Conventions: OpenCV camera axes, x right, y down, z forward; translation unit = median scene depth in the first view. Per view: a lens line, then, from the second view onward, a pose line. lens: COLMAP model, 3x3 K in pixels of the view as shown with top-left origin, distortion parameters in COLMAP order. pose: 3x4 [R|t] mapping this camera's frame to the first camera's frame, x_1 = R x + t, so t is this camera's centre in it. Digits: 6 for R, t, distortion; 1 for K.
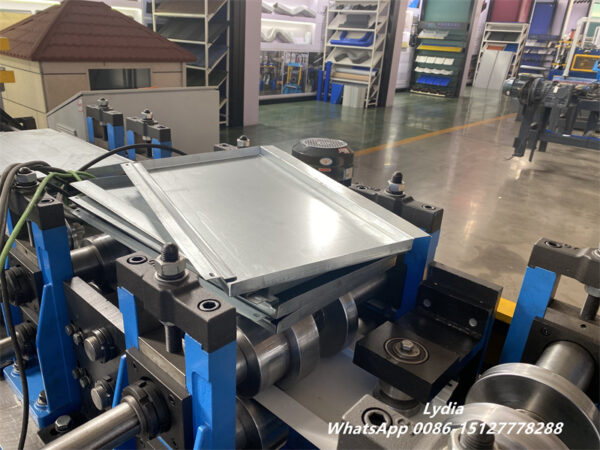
lens RADIAL K [[457.3, 0, 299.2], [0, 457.3, 225.2], [0, 0, 1]] dist [-0.004456, 0.005523]
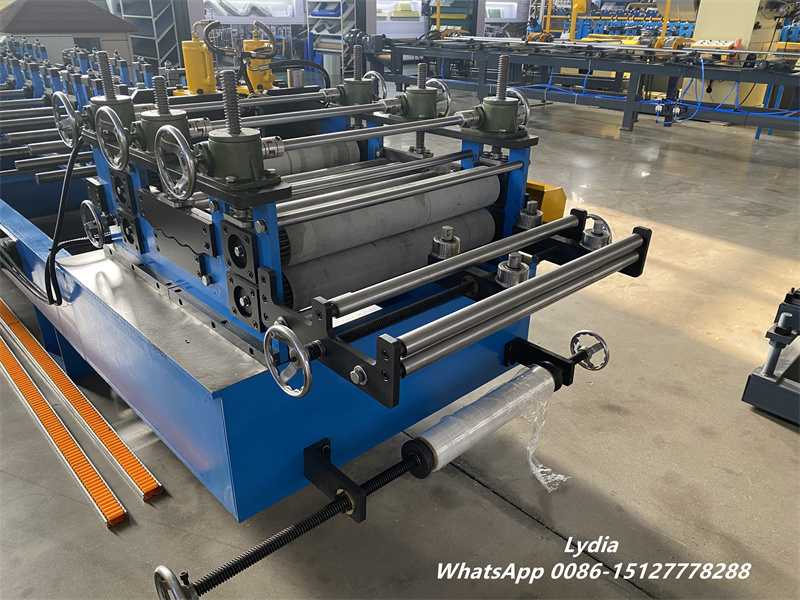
lens RADIAL K [[609.8, 0, 400.3], [0, 609.8, 301.7], [0, 0, 1]] dist [-0.004456, 0.005523]
pose [[0.996758, -0.002934, -0.080406, 0.394221], [0.007220, 0.998565, 0.053071, 0.202971], [0.080135, -0.053480, 0.995348, -0.452346]]
